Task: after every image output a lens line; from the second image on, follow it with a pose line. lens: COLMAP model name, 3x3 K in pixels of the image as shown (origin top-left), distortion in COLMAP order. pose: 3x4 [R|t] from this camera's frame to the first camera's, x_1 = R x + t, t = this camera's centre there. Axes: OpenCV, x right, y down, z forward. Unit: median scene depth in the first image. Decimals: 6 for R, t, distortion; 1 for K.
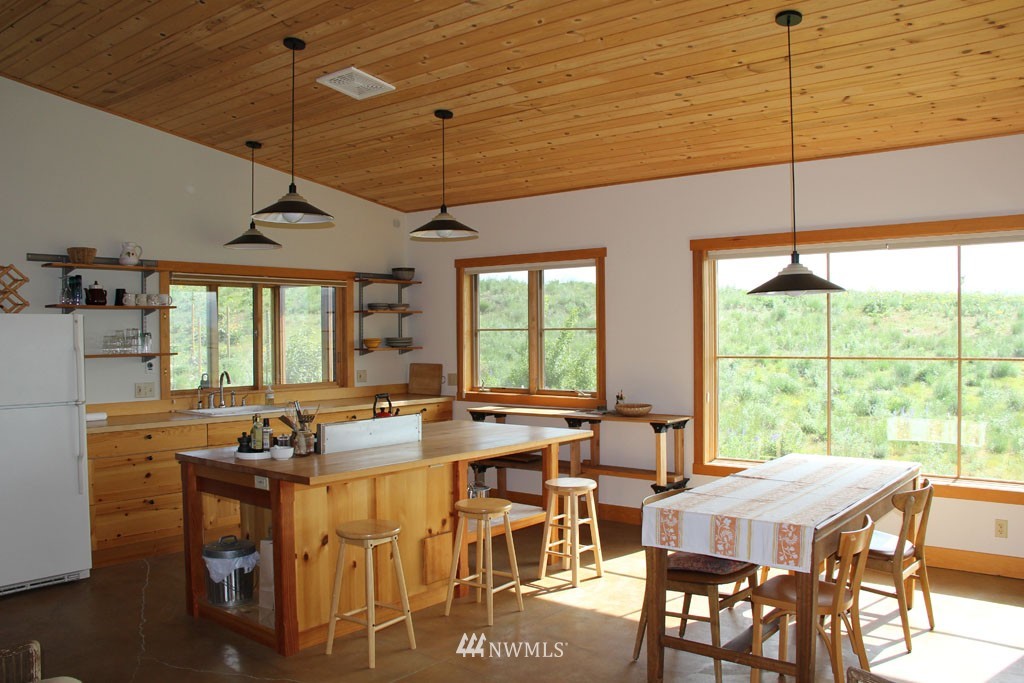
lens RADIAL K [[848.4, 0, 508.3], [0, 848.4, 340.9], [0, 0, 1]] dist [-0.171725, 0.127886]
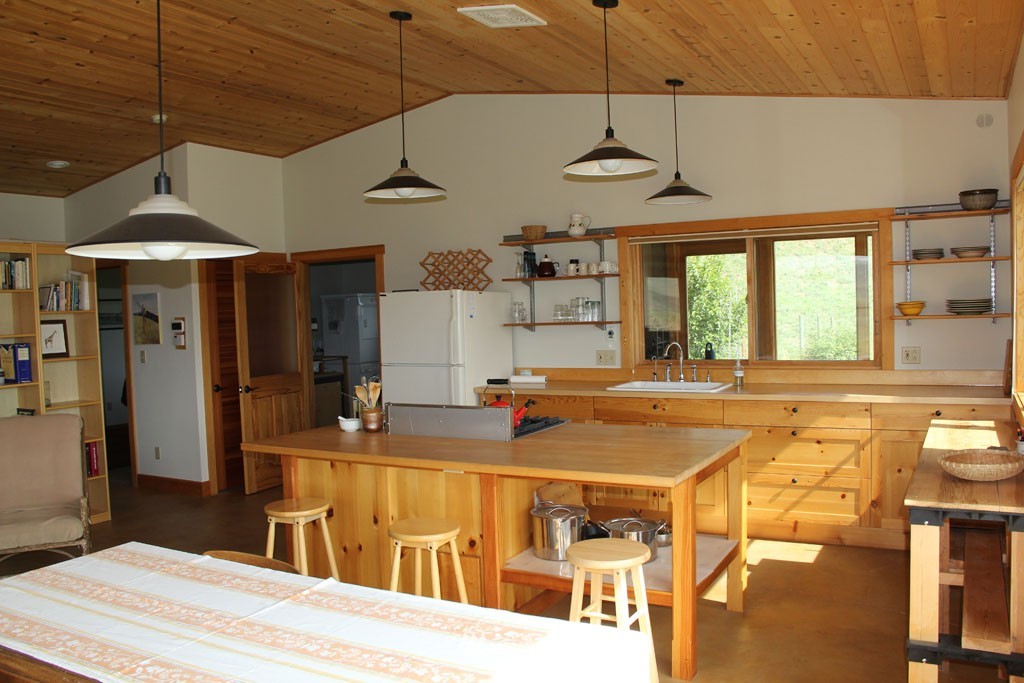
lens RADIAL K [[848.4, 0, 515.4], [0, 848.4, 351.1], [0, 0, 1]] dist [-0.171725, 0.127886]
pose [[0.155671, 0.052802, -0.986397, 0.606993], [0.024270, 0.998064, 0.057257, -0.011267], [0.987511, -0.032853, 0.154089, 0.783254]]
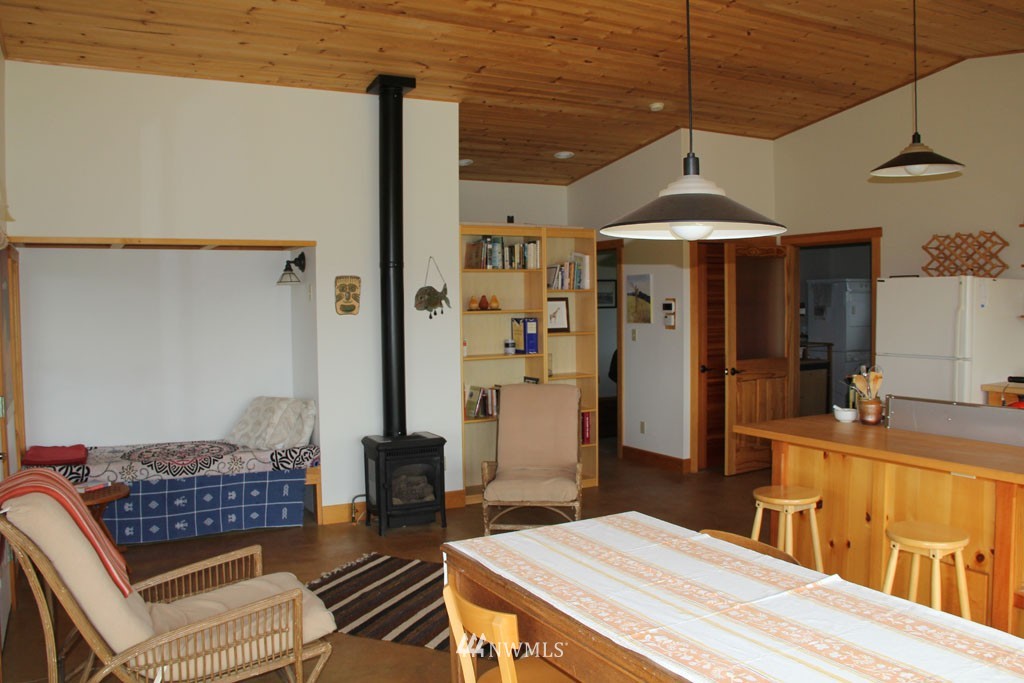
lens RADIAL K [[848.4, 0, 519.1], [0, 848.4, 347.3], [0, 0, 1]] dist [-0.171725, 0.127886]
pose [[-0.383475, 0.061043, -0.921532, 0.600411], [0.009477, 0.998021, 0.062166, -0.010509], [0.923503, 0.015106, -0.383295, 0.762174]]
